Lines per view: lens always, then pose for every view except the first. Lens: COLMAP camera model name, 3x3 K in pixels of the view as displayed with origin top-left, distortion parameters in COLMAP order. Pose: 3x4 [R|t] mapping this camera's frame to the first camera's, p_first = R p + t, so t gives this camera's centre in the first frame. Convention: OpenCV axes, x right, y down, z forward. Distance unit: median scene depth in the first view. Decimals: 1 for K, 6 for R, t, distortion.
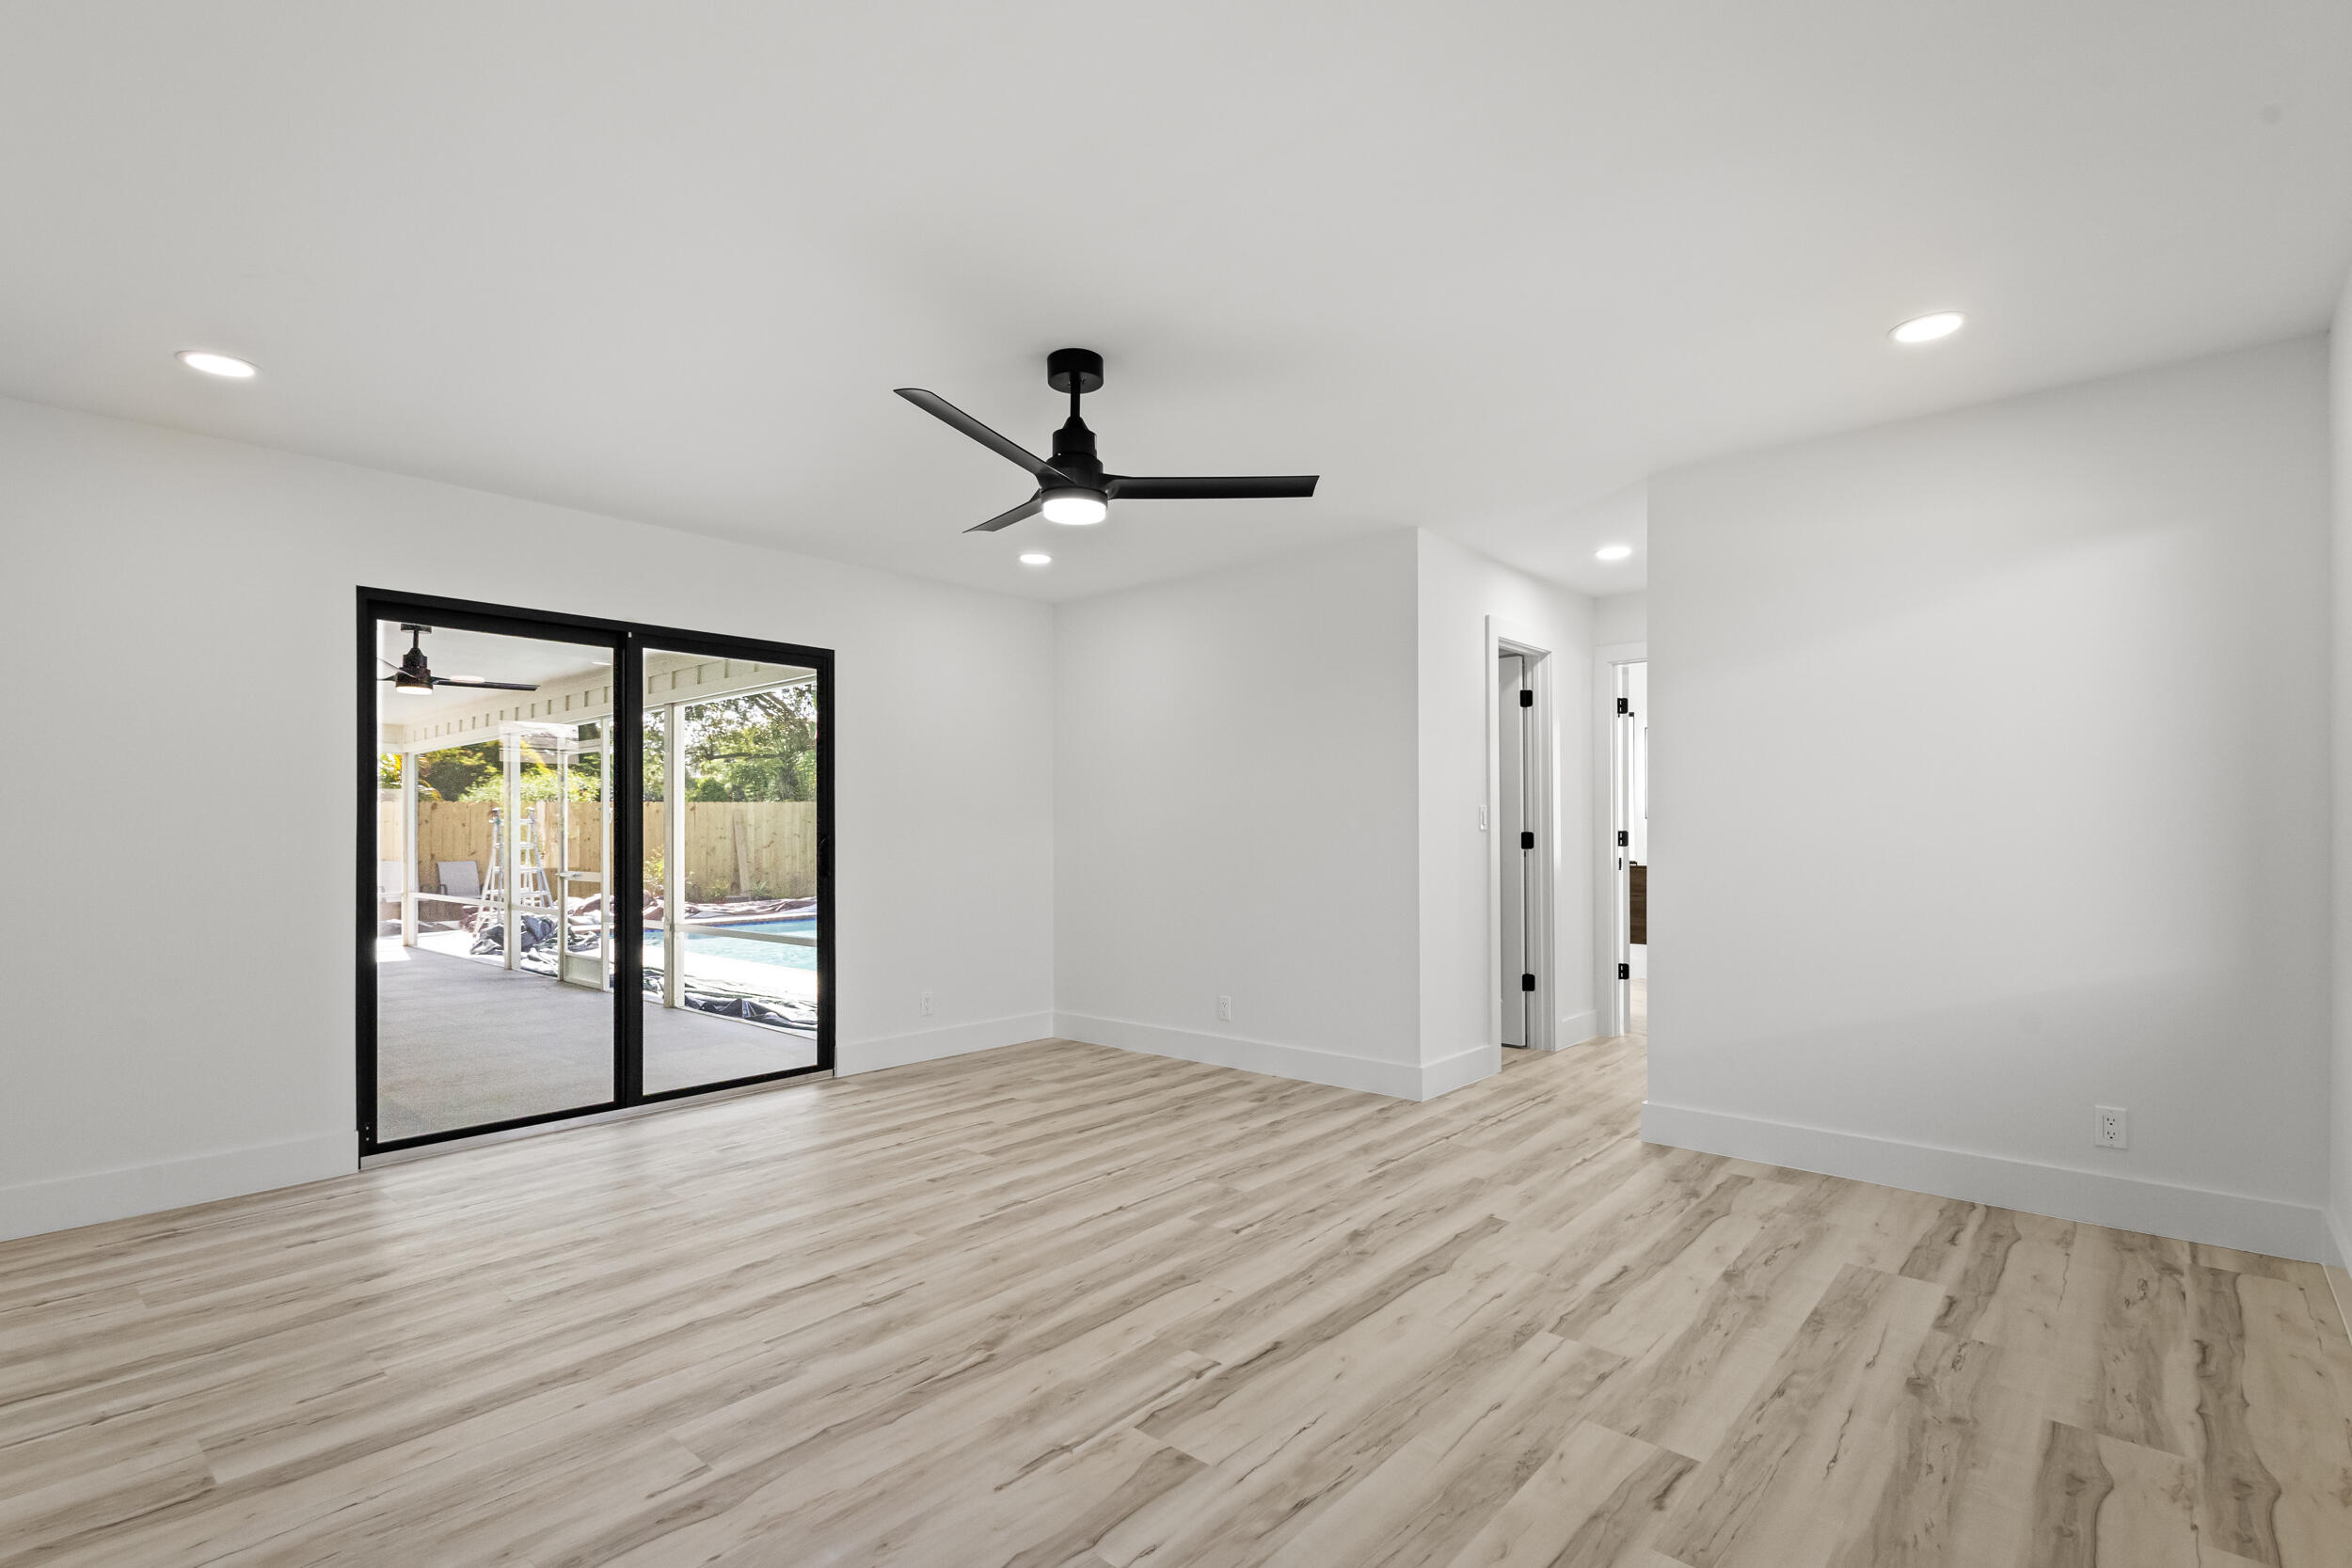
lens RADIAL K [[1095.0, 0, 1192.9], [0, 1095.0, 805.2], [0, 0, 1]] dist [0.003351, -0.001337]
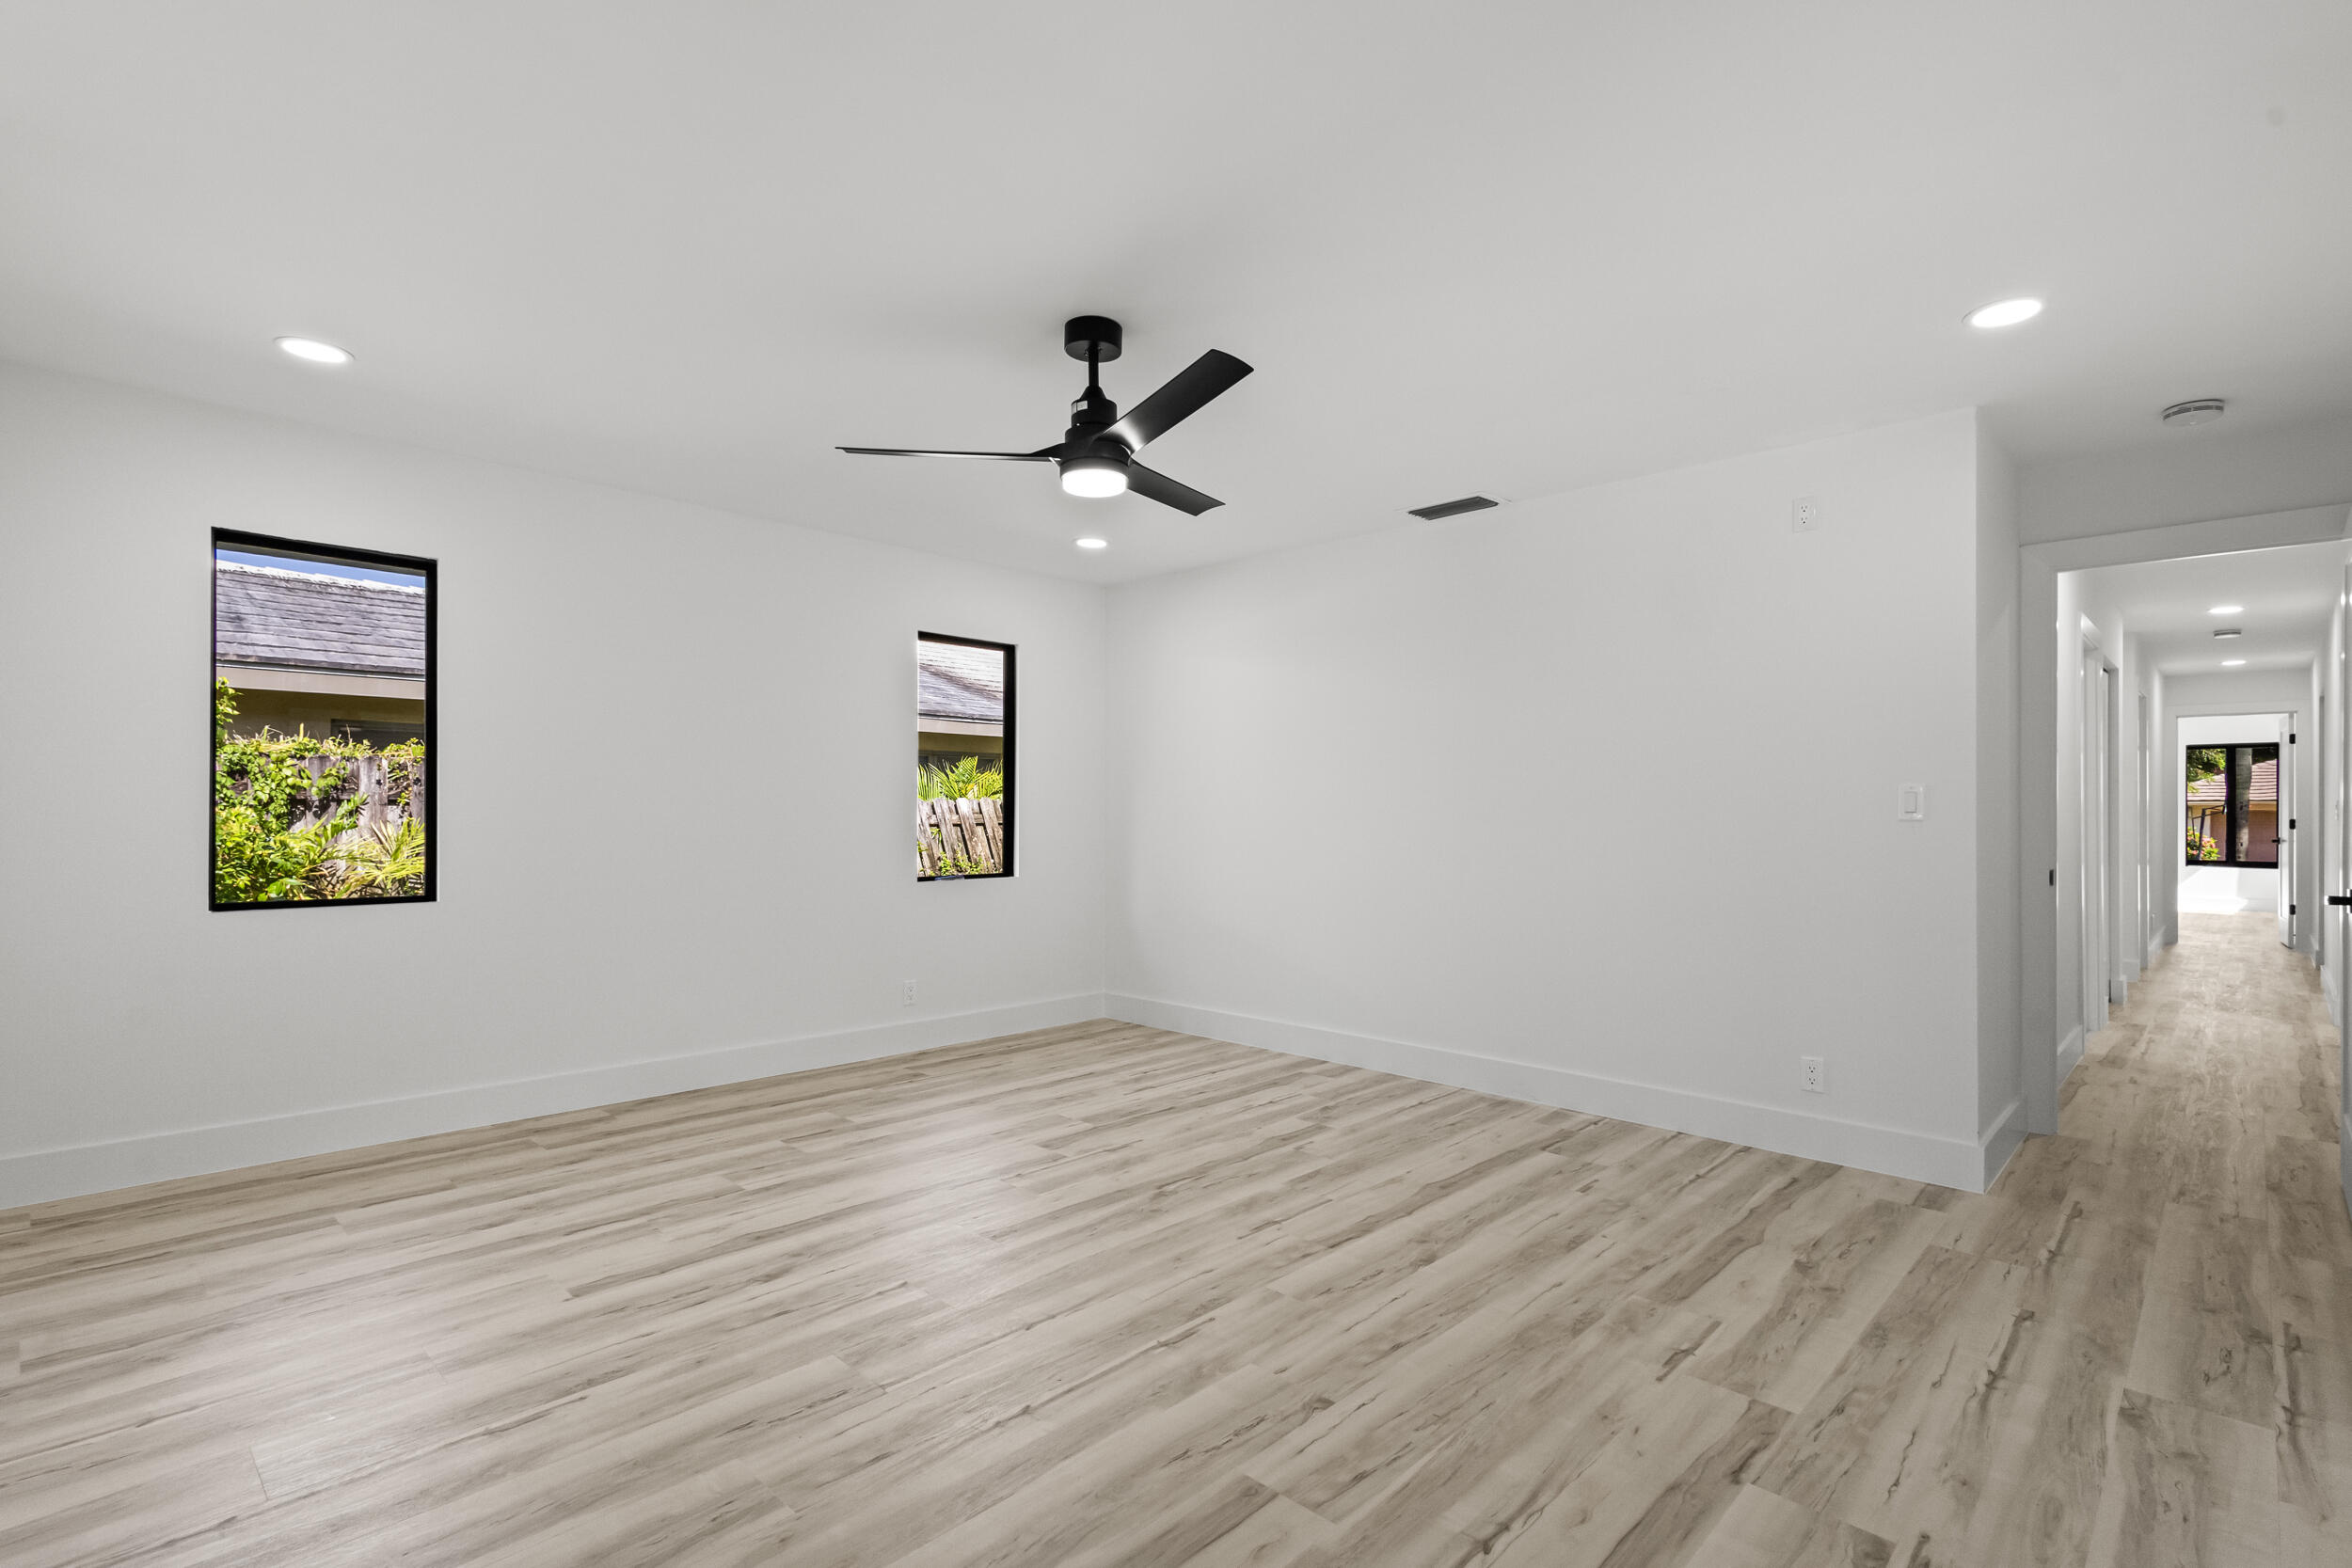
lens RADIAL K [[1095.0, 0, 1192.9], [0, 1095.0, 805.2], [0, 0, 1]] dist [0.003351, -0.001337]
pose [[-0.999015, 0.000818, 0.044362, -0.235086], [-0.000367, 0.999643, -0.026699, 0.041411], [-0.044368, -0.026689, -0.998659, 1.955957]]
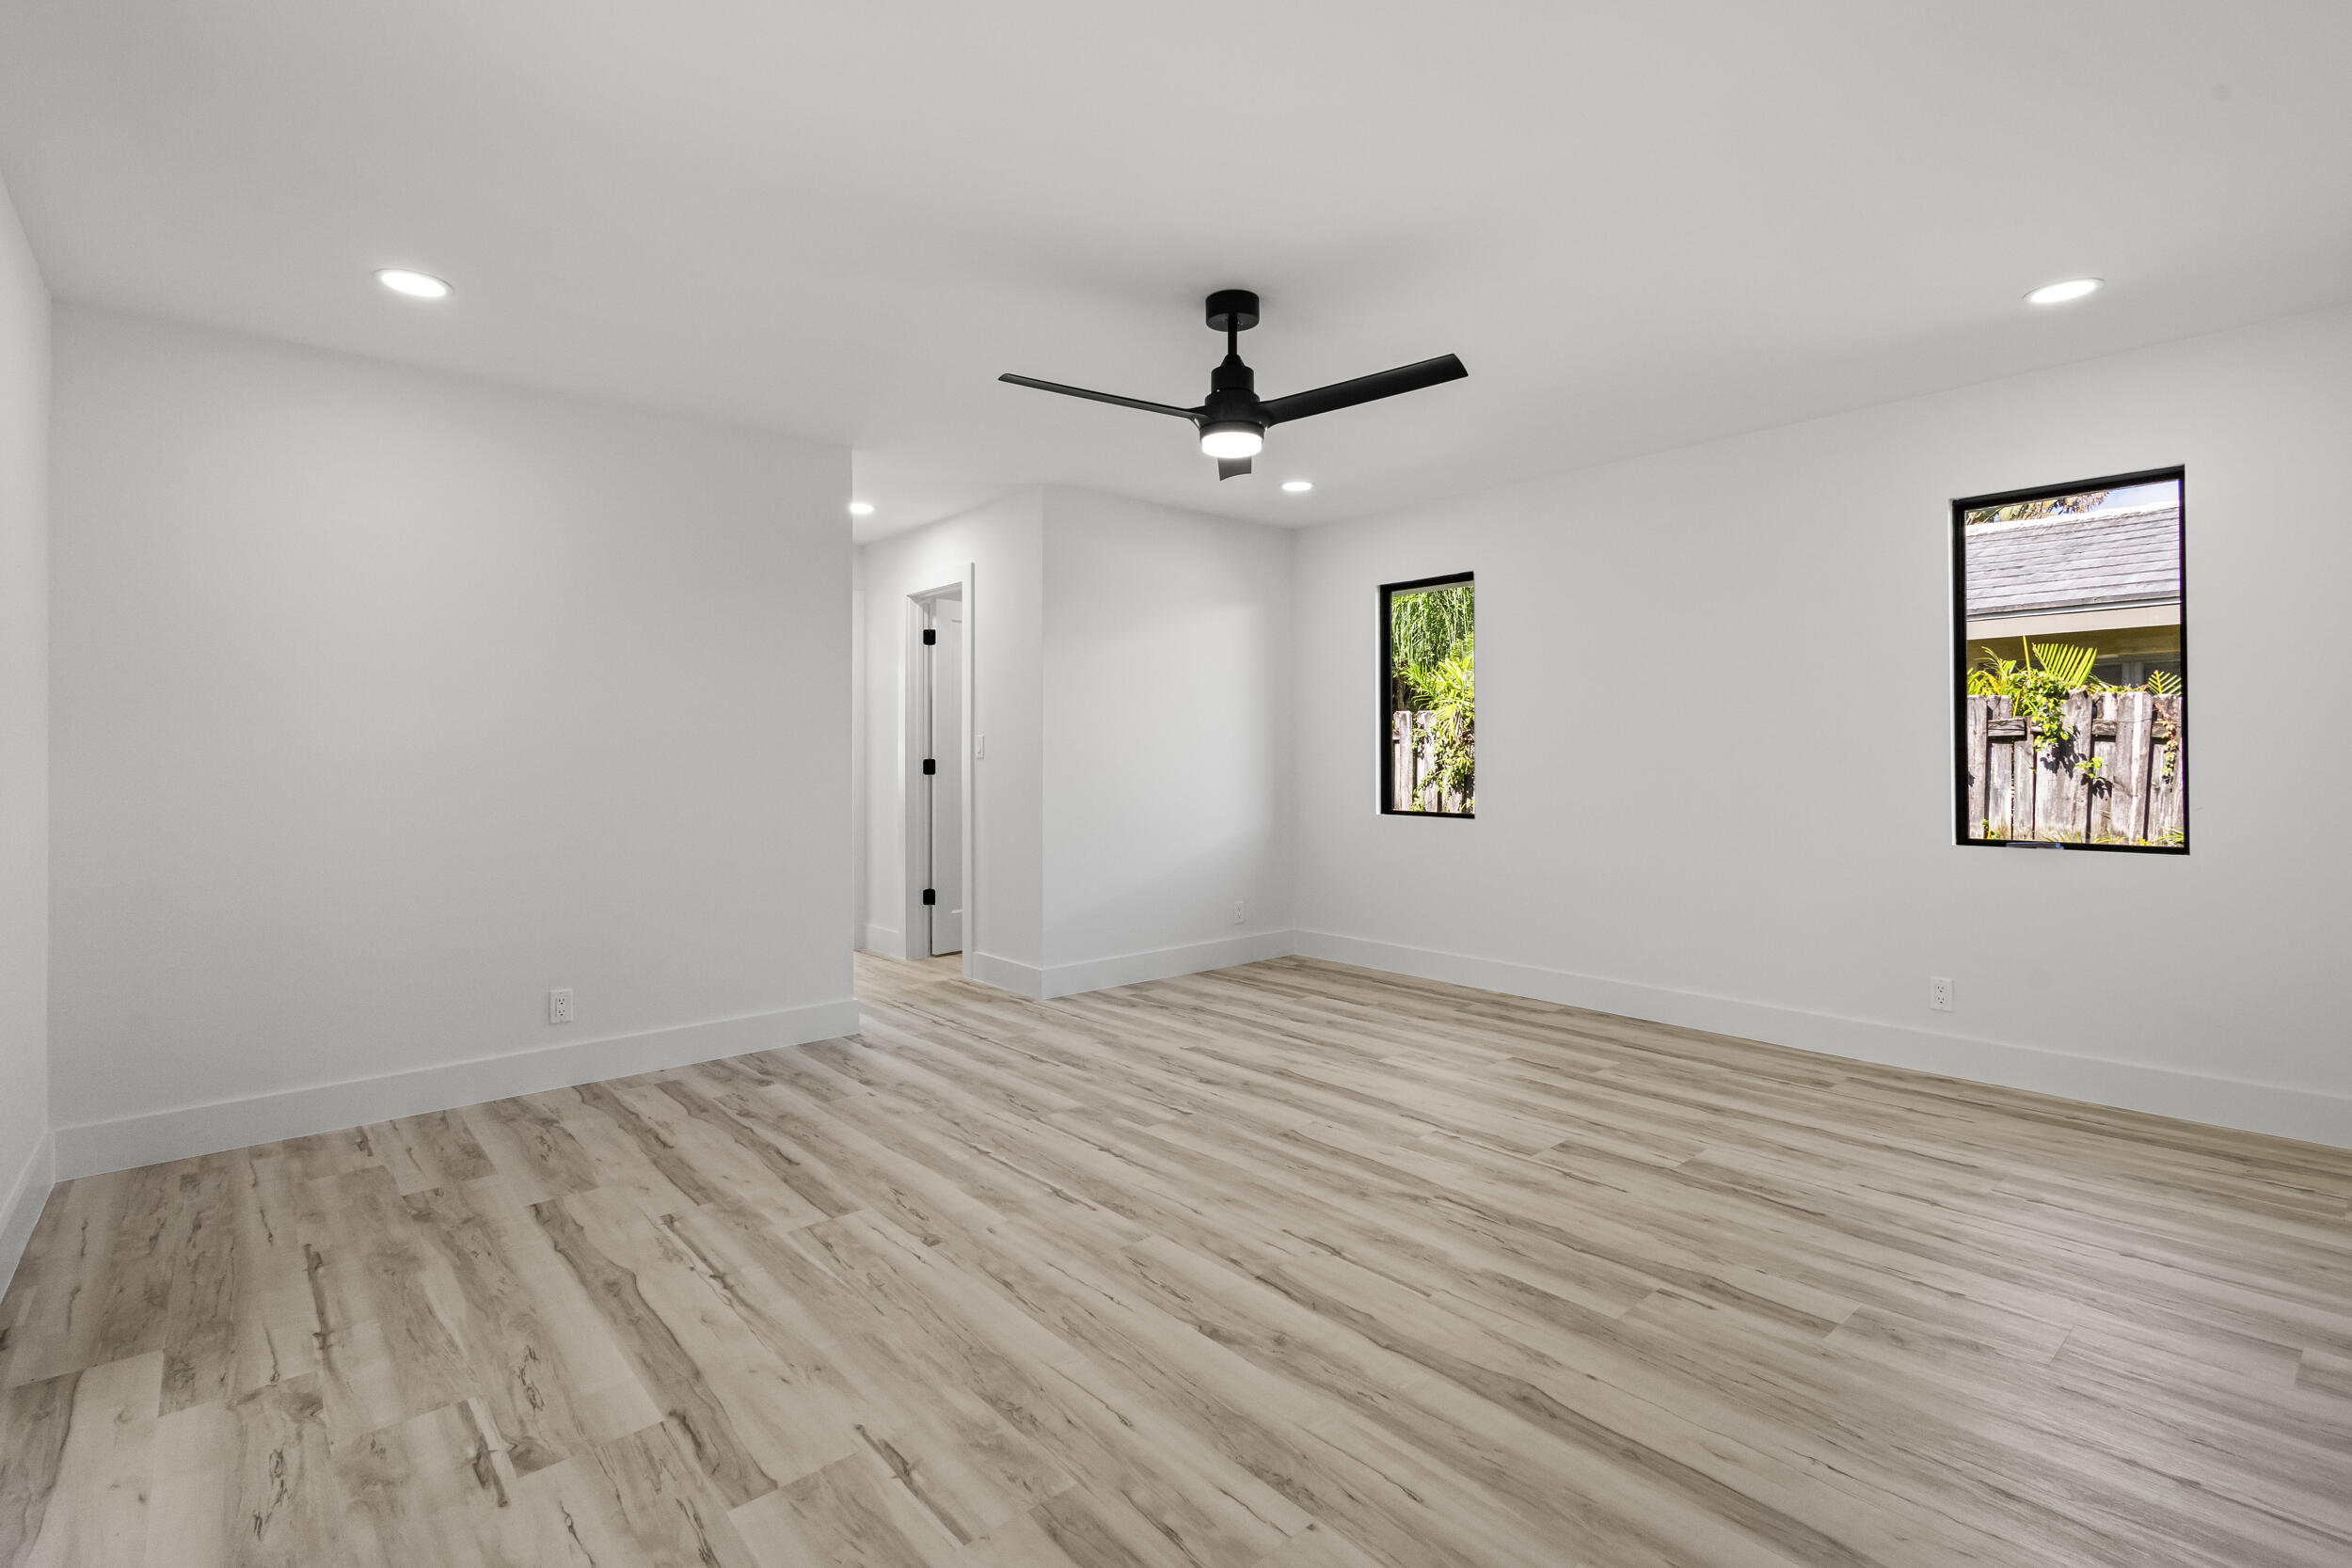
lens RADIAL K [[1095.2, 0, 1176.0], [0, 1095.2, 784.0], [0, 0, 1]] dist [0.001711, -0.000909]
pose [[0.137341, -0.022457, 0.990269, -1.114440], [-0.015762, 0.999567, 0.024854, 0.029336], [-0.990398, -0.019022, 0.136927, 0.914240]]
